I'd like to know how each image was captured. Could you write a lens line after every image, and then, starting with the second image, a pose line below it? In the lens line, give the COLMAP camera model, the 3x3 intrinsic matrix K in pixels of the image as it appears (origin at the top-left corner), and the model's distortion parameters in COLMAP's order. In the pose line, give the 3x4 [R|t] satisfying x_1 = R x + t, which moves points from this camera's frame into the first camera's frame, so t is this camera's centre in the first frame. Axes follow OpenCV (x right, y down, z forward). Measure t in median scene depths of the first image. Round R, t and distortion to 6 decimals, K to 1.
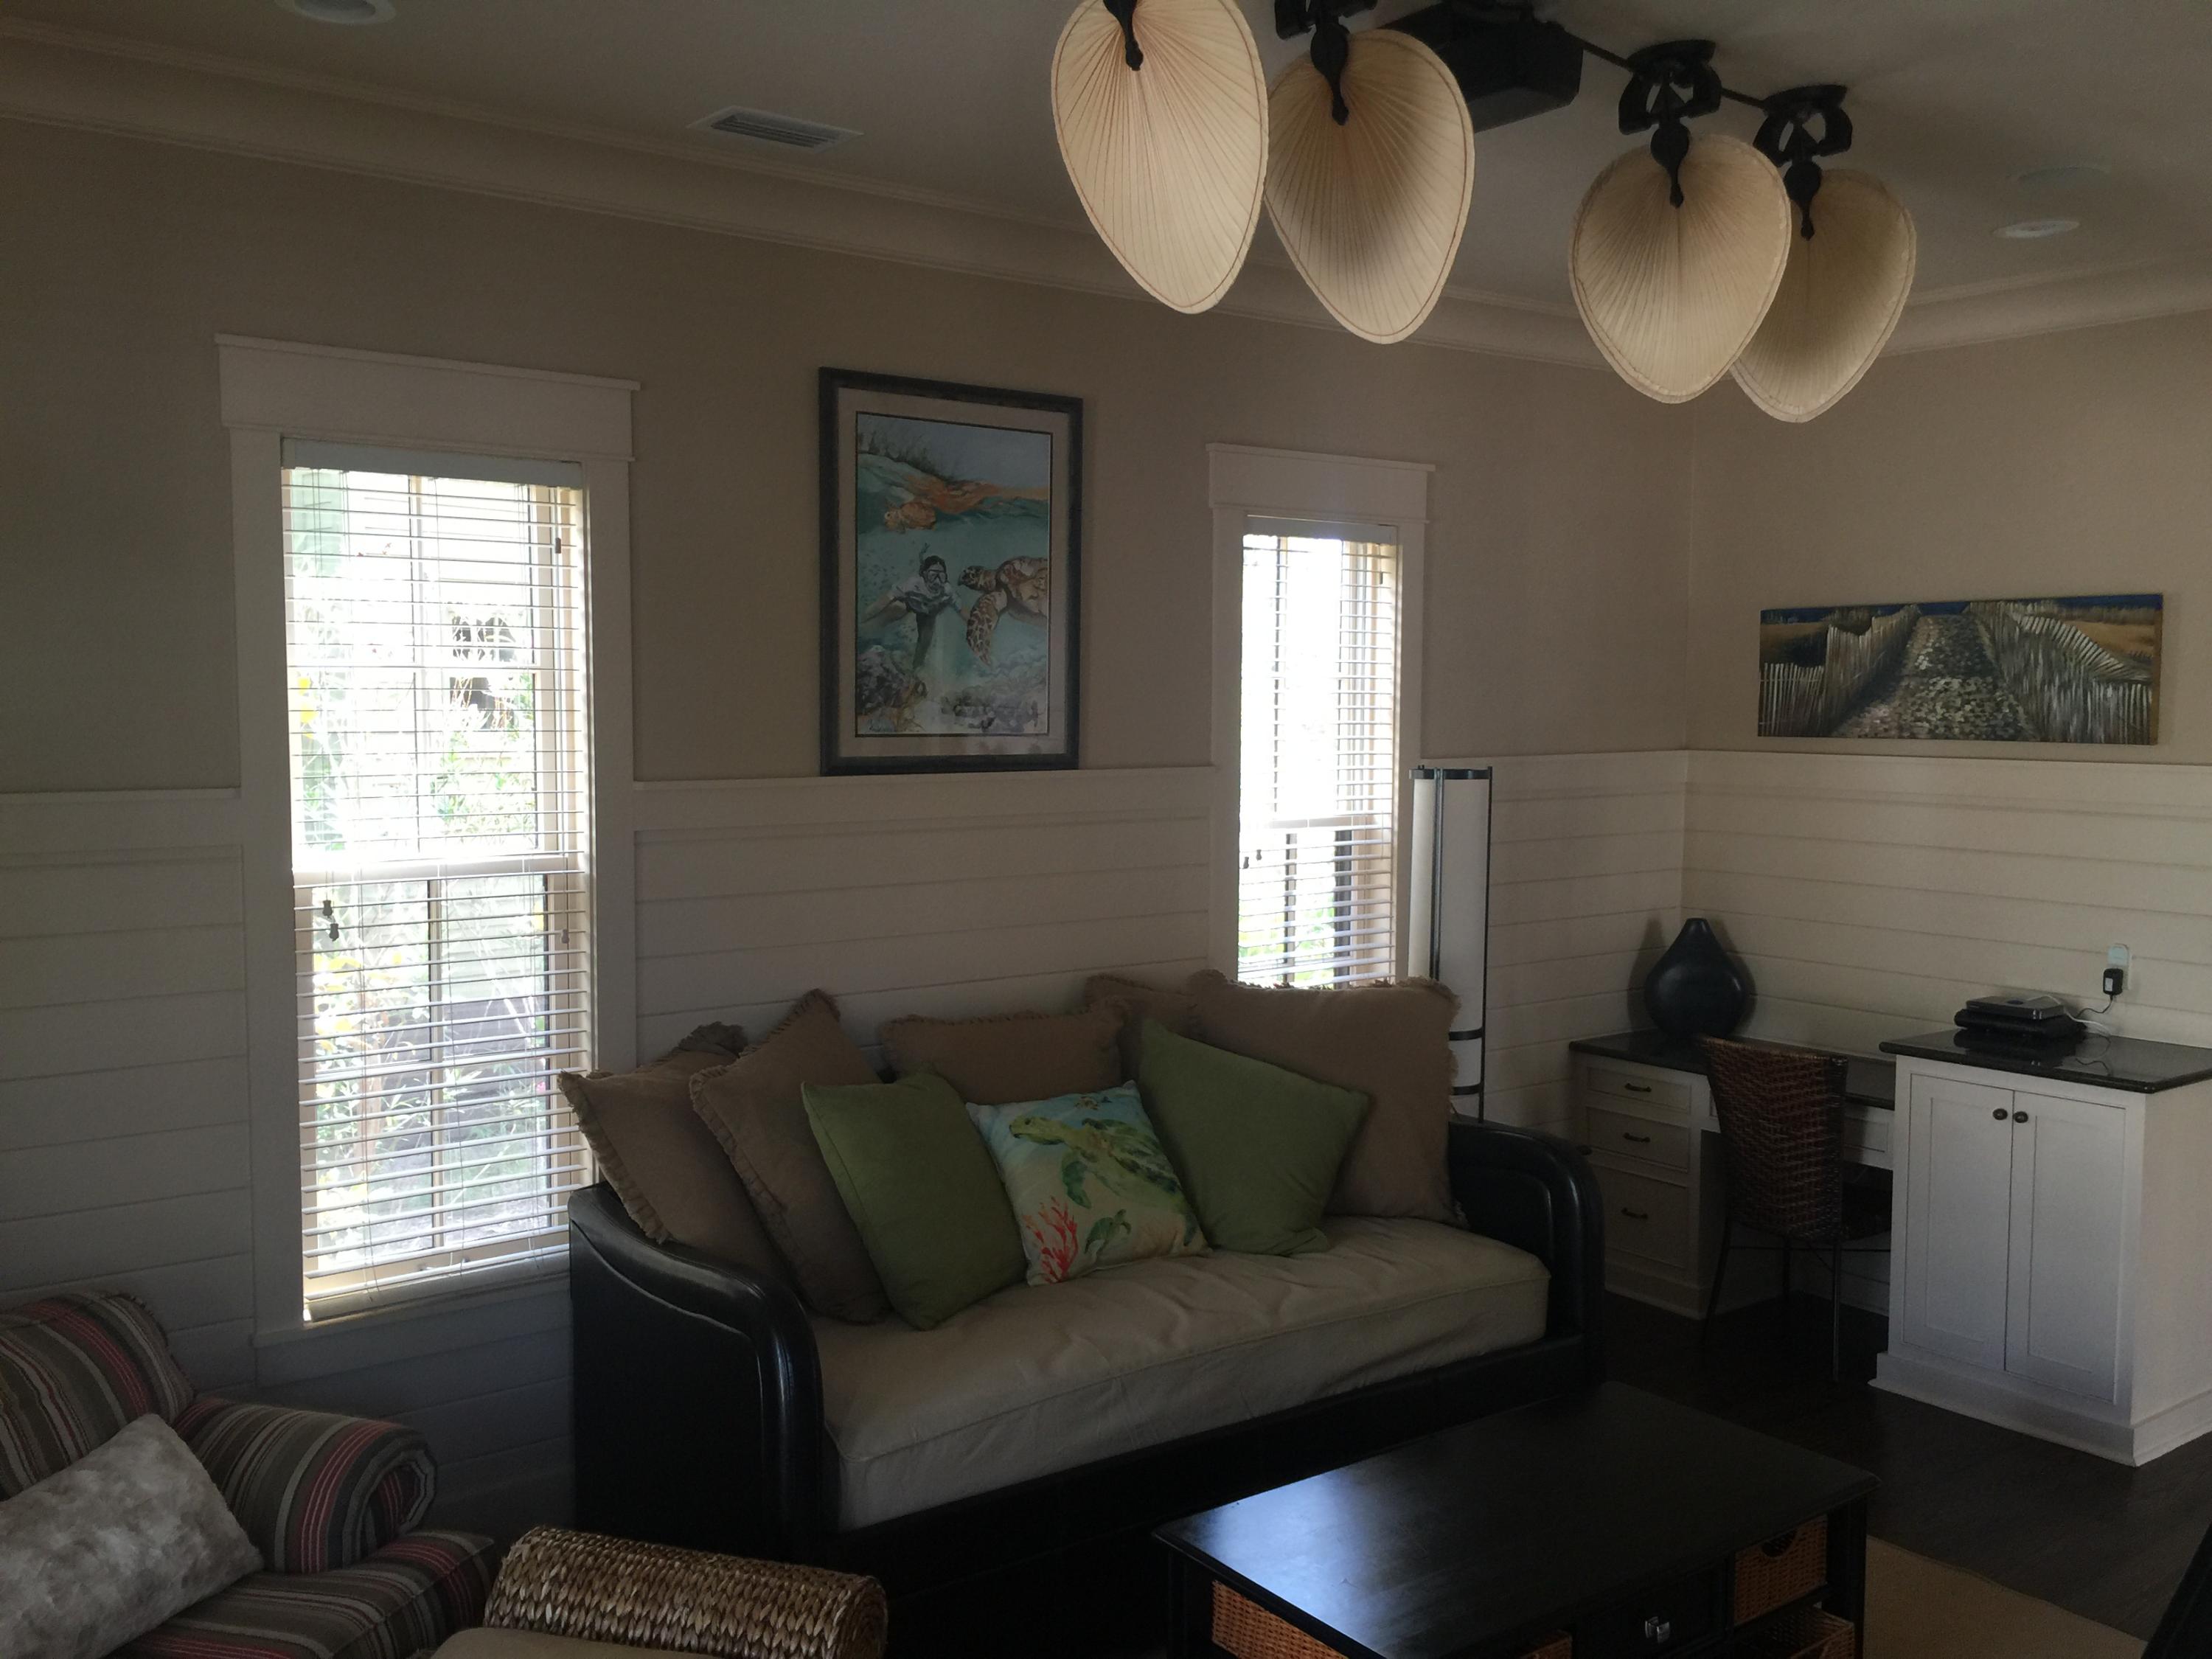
lens RADIAL K [[1905.7, 0, 1100.1], [0, 1905.7, 836.3], [0, 0, 1]] dist [0.090986, -0.127825]
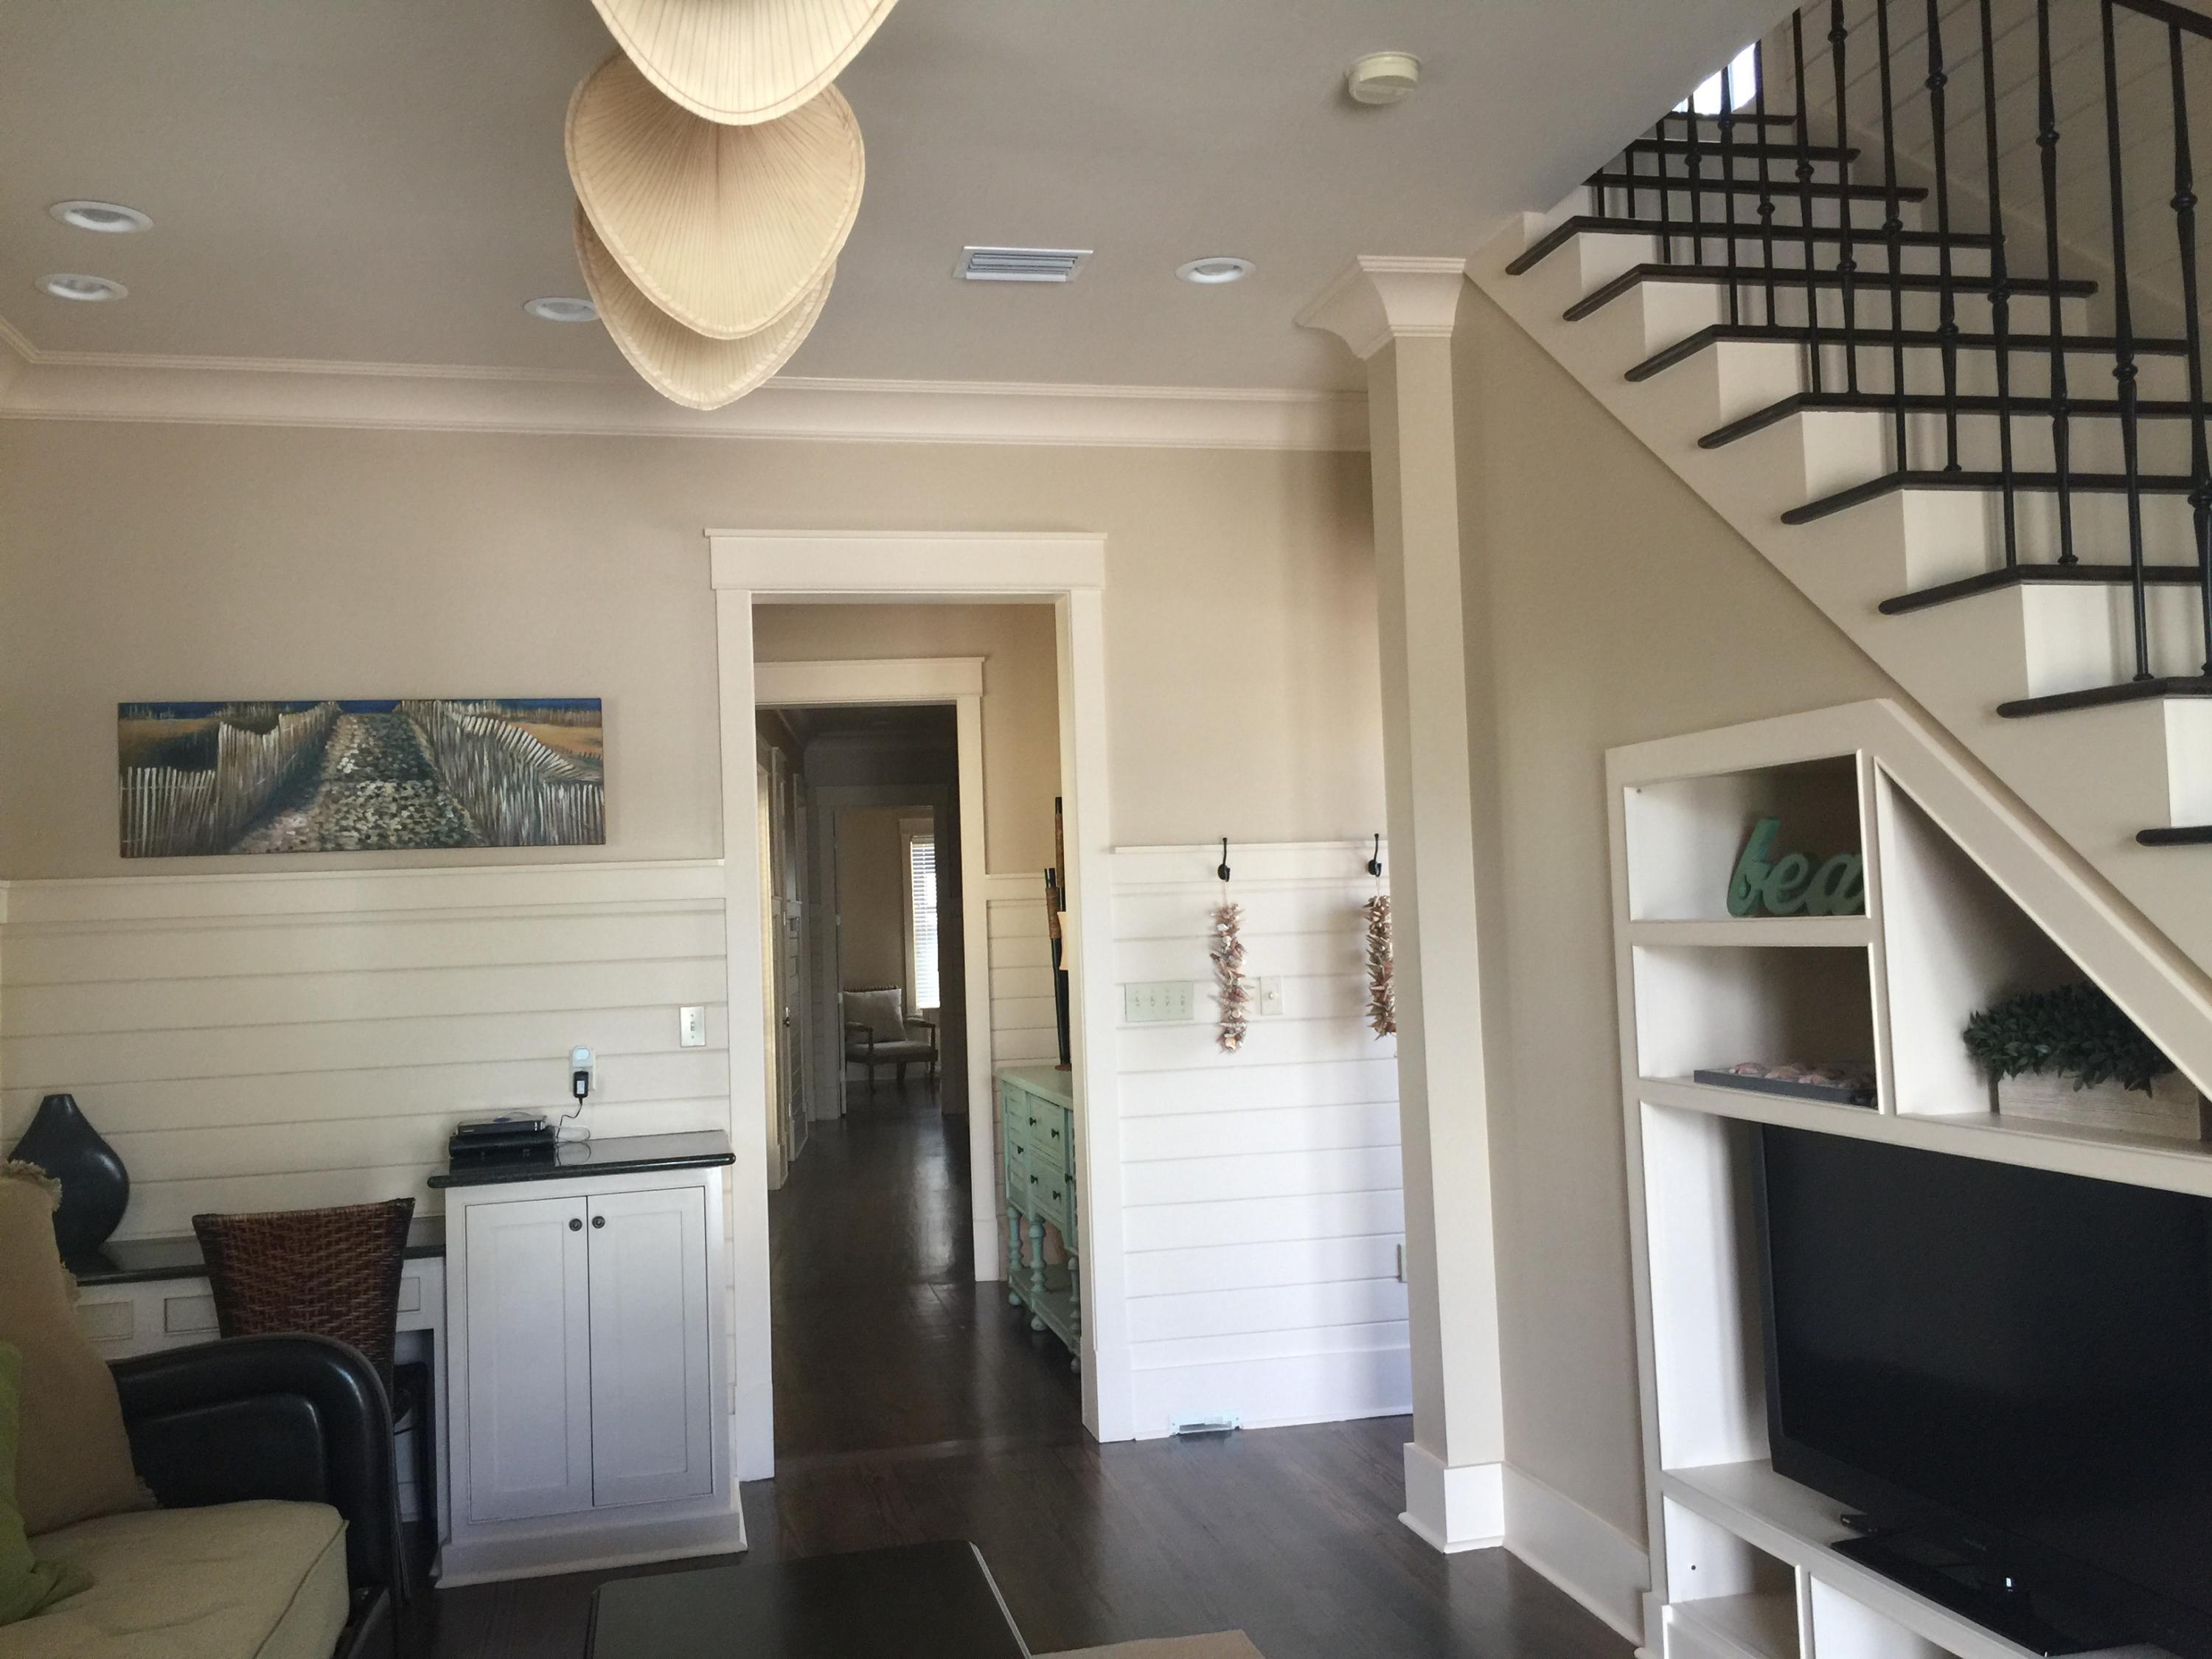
lens RADIAL K [[1905.7, 0, 1100.1], [0, 1905.7, 836.3], [0, 0, 1]] dist [0.090986, -0.127825]
pose [[0.401620, 0.022008, 0.915542, -0.261114], [0.110881, 0.991188, -0.072466, 0.047986], [-0.909069, 0.130620, 0.395641, 0.339640]]
